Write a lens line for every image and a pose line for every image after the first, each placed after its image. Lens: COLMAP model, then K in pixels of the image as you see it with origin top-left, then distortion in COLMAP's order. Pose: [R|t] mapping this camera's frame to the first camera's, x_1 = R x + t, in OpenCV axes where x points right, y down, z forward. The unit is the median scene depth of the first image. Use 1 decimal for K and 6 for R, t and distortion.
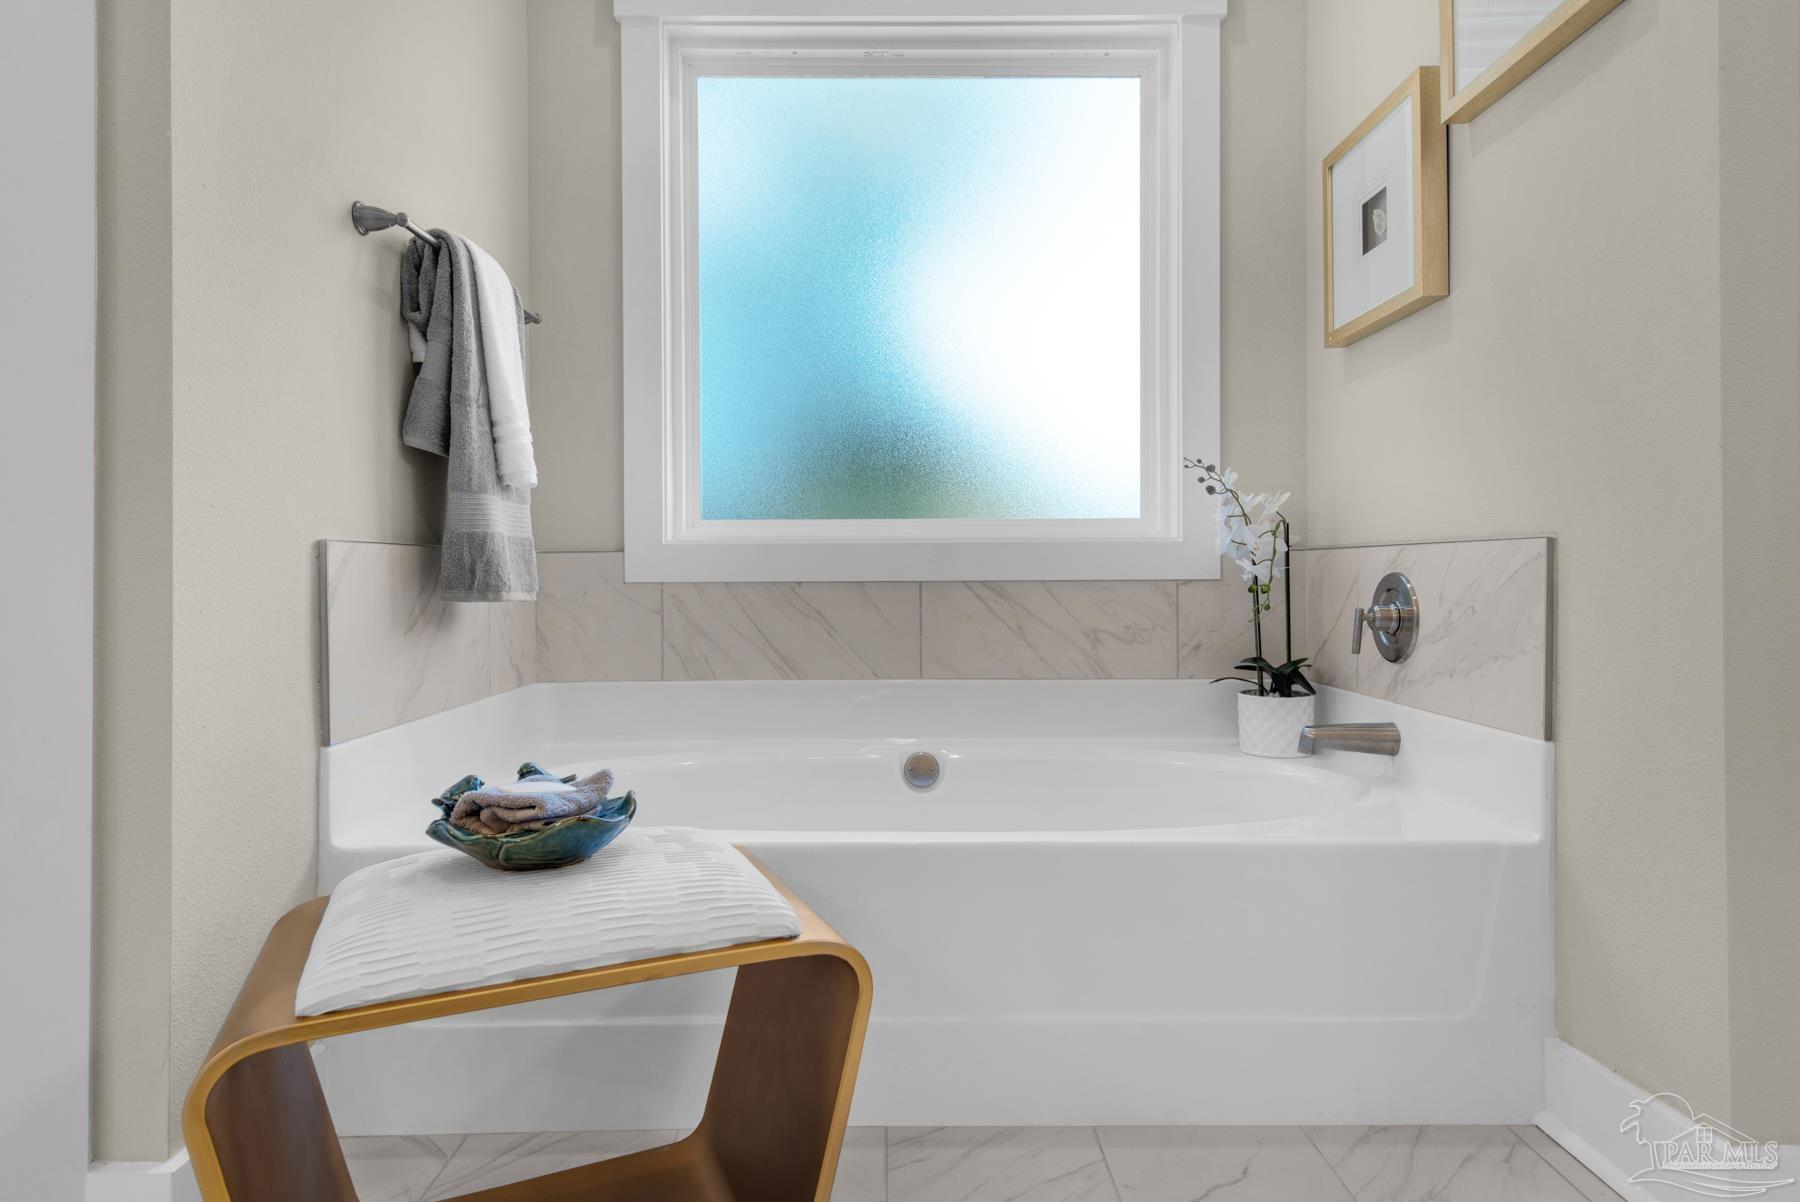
lens RADIAL K [[1027.6, 0, 946.3], [0, 1027.6, 561.5], [0, 0, 1]] dist [0.035594, 0.000550]
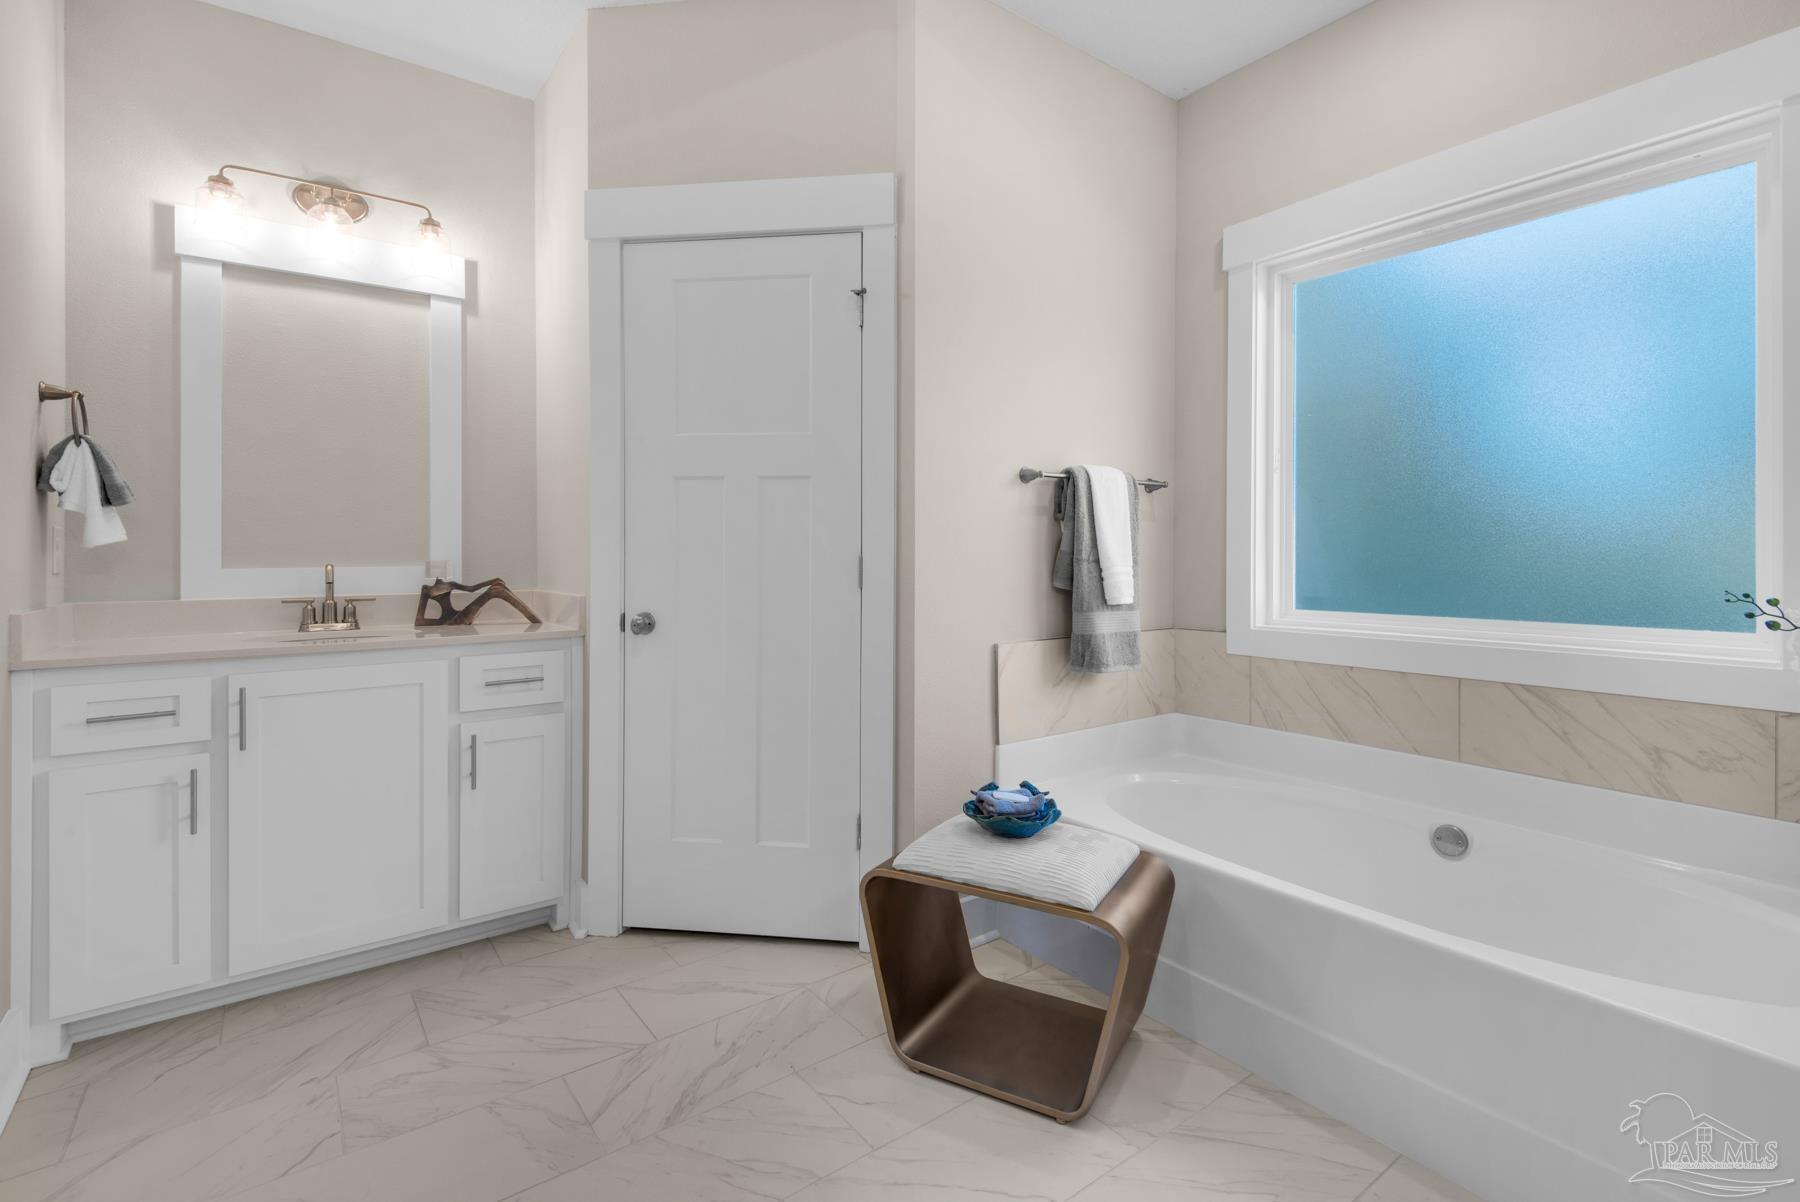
lens RADIAL K [[839.1, 0, 903.7], [0, 839.1, 556.0], [0, 0, 1]] dist [0.018428, -0.007591]
pose [[0.586628, 0.007260, -0.809824, 0.498713], [-0.002925, 0.999972, 0.006845, -0.162196], [0.809851, -0.001647, 0.586633, -0.091102]]
